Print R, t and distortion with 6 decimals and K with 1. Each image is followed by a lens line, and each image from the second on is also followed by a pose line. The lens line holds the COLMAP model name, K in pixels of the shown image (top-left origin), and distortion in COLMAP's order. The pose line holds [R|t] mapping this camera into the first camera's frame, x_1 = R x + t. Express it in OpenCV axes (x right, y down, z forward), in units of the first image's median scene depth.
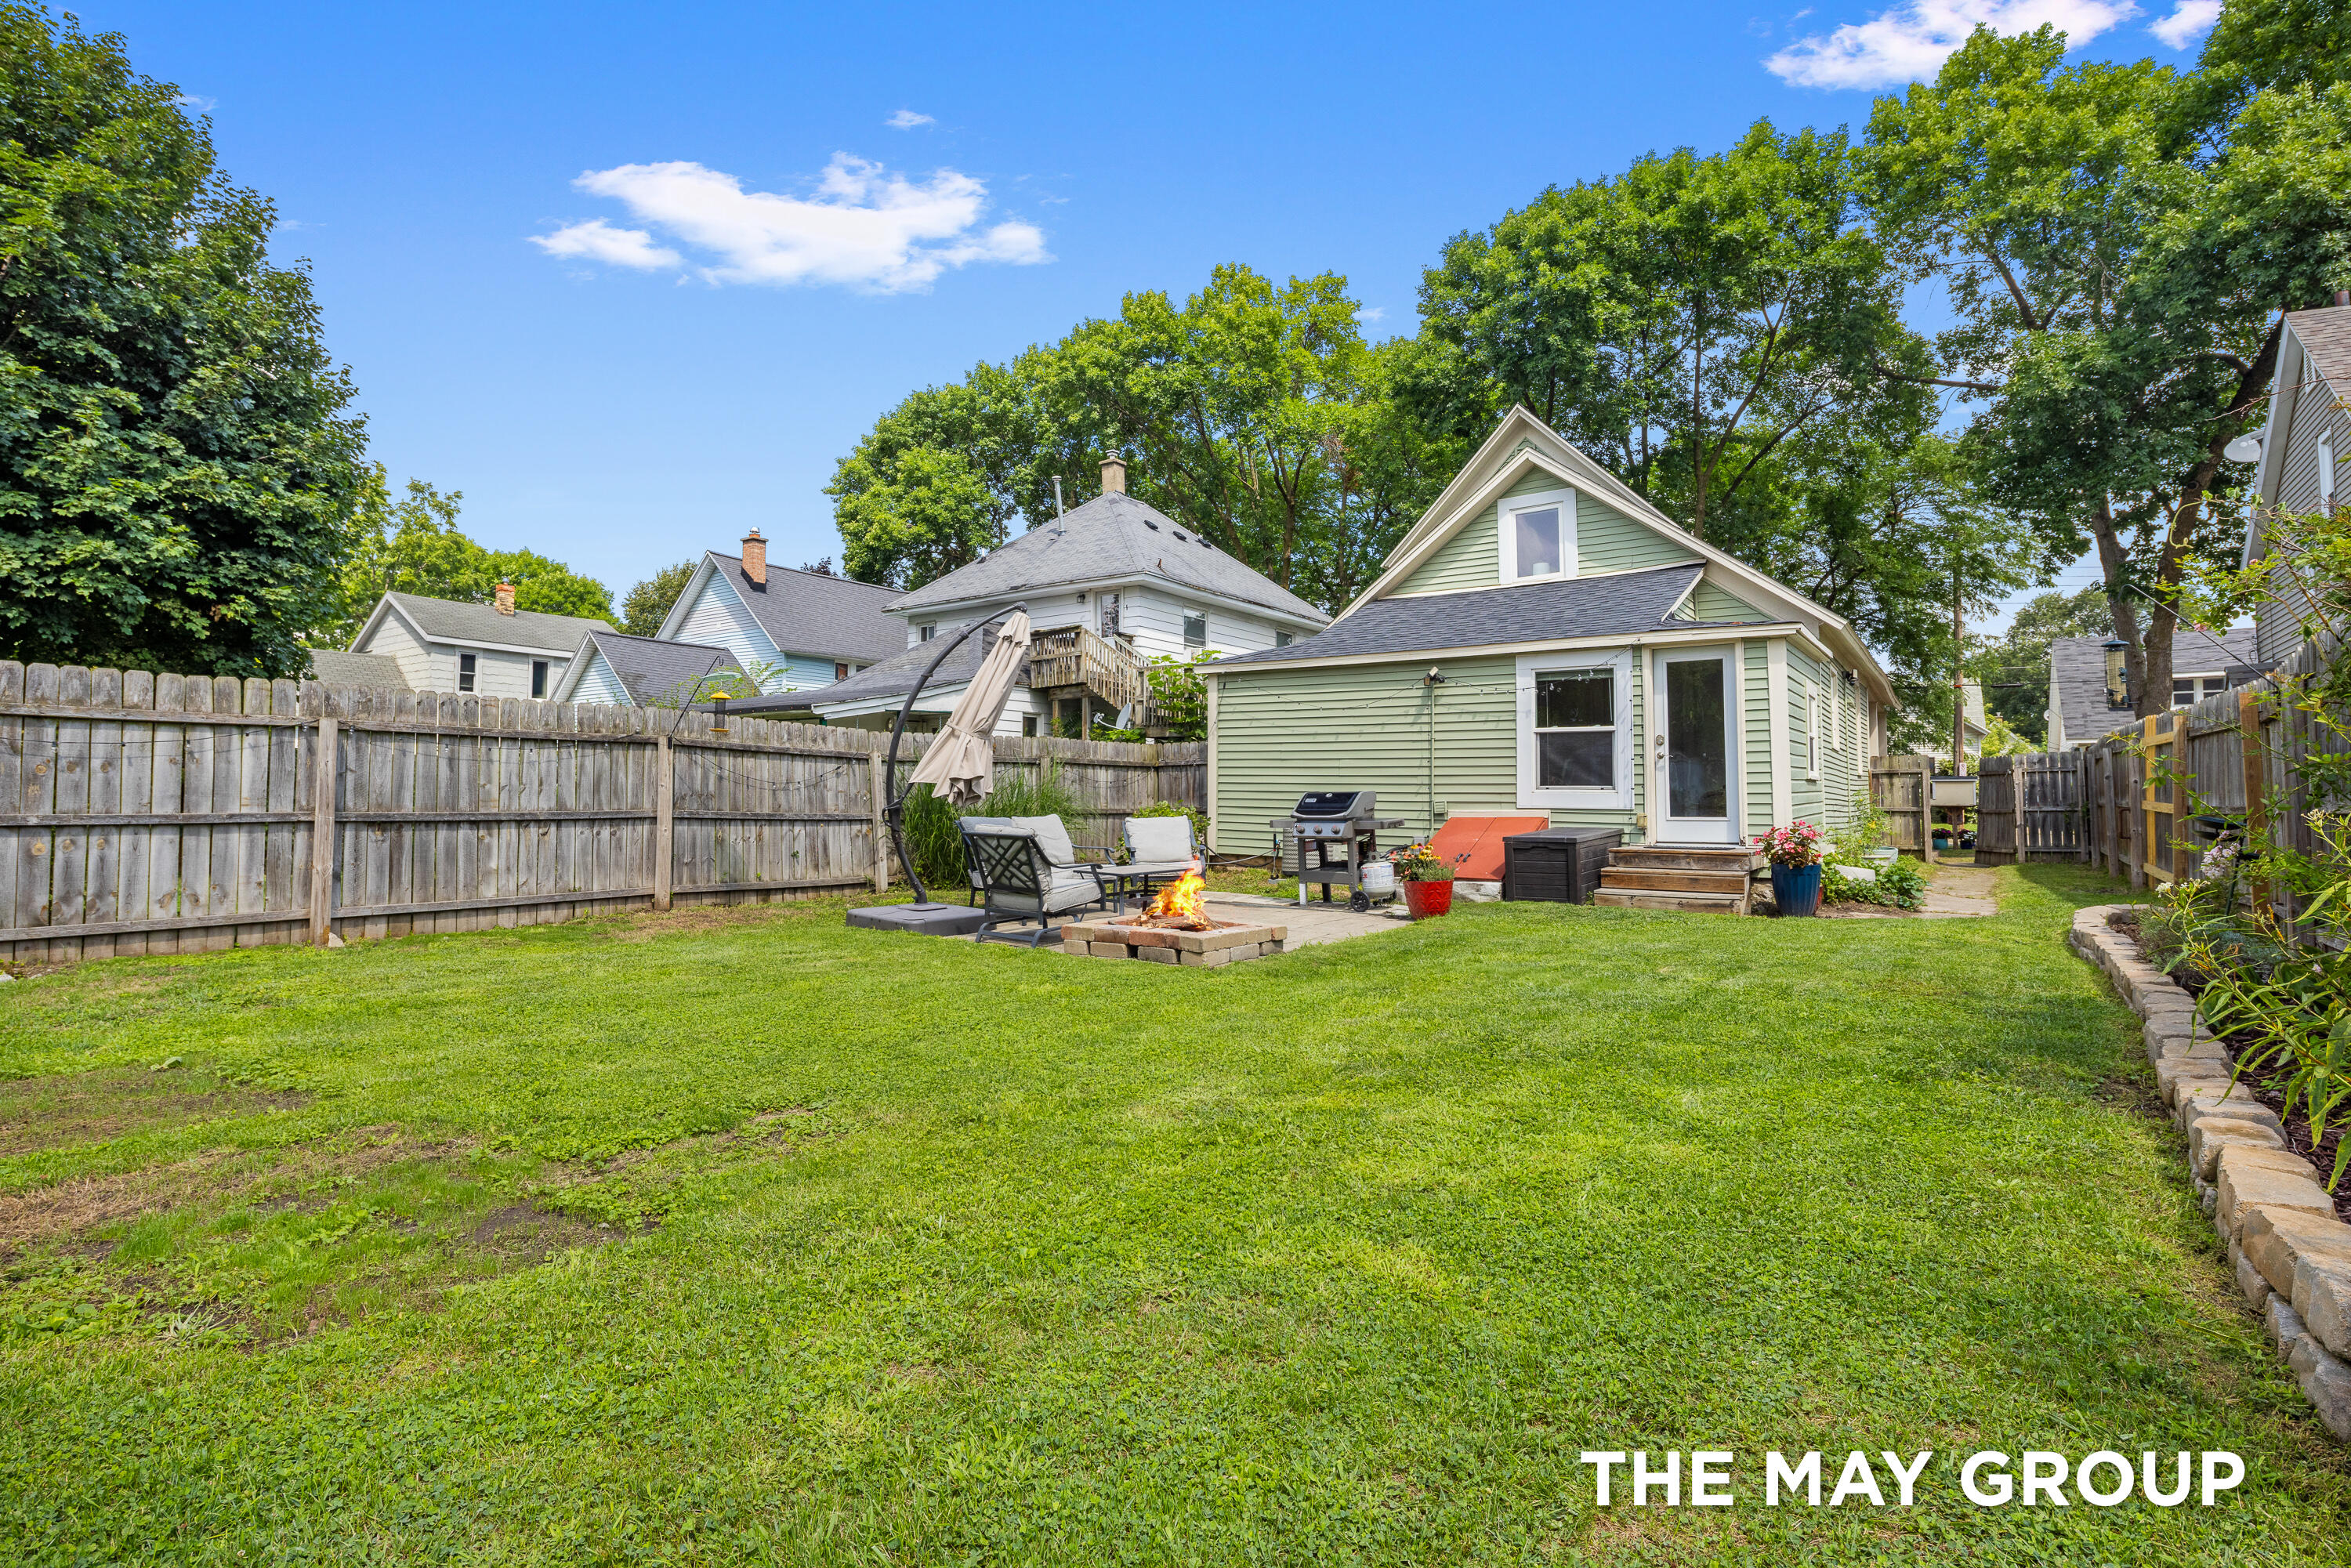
lens RADIAL K [[1180.4, 0, 1175.8], [0, 1180.4, 738.9], [0, 0, 1]] dist [-0.000630, -0.000356]
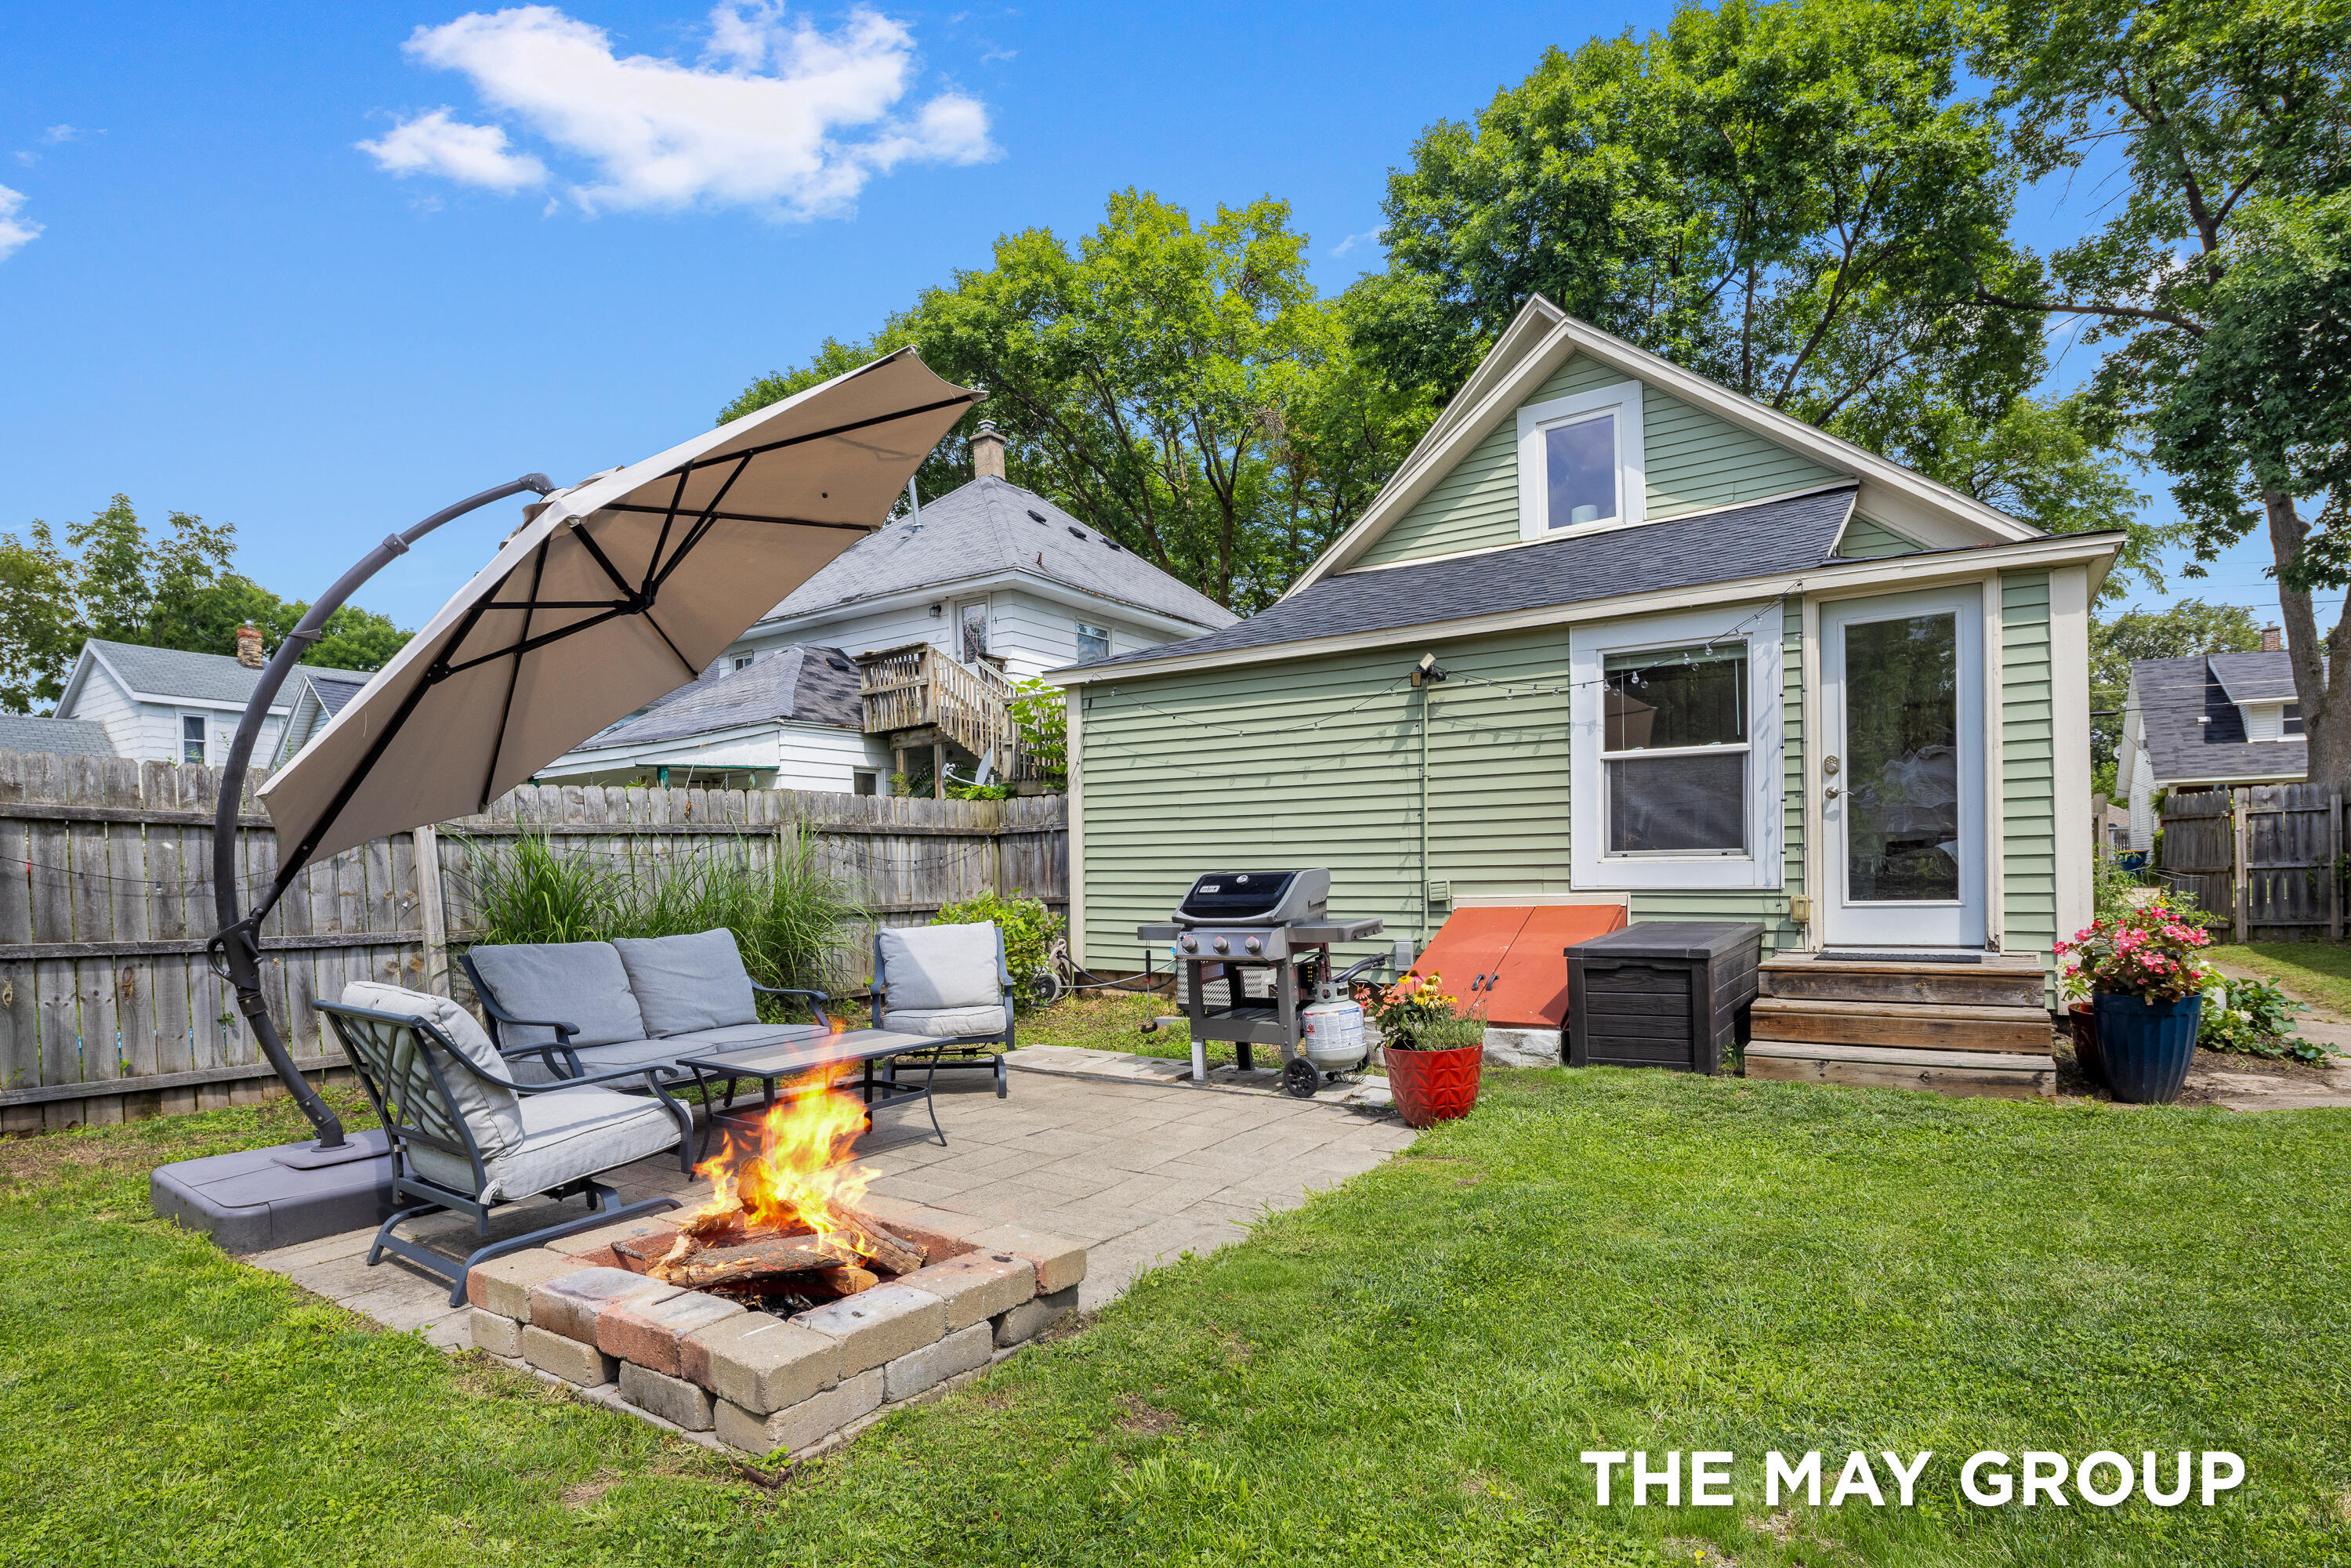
lens RADIAL K [[1168.6, 0, 1175.5], [0, 1168.6, 866.2], [0, 0, 1]] dist [-0.003389, -0.000169]
pose [[0.999386, -0.024730, 0.024808, 0.067504], [0.023515, 0.998566, 0.048093, 0.012169], [-0.025962, -0.047480, 0.998535, 0.369040]]
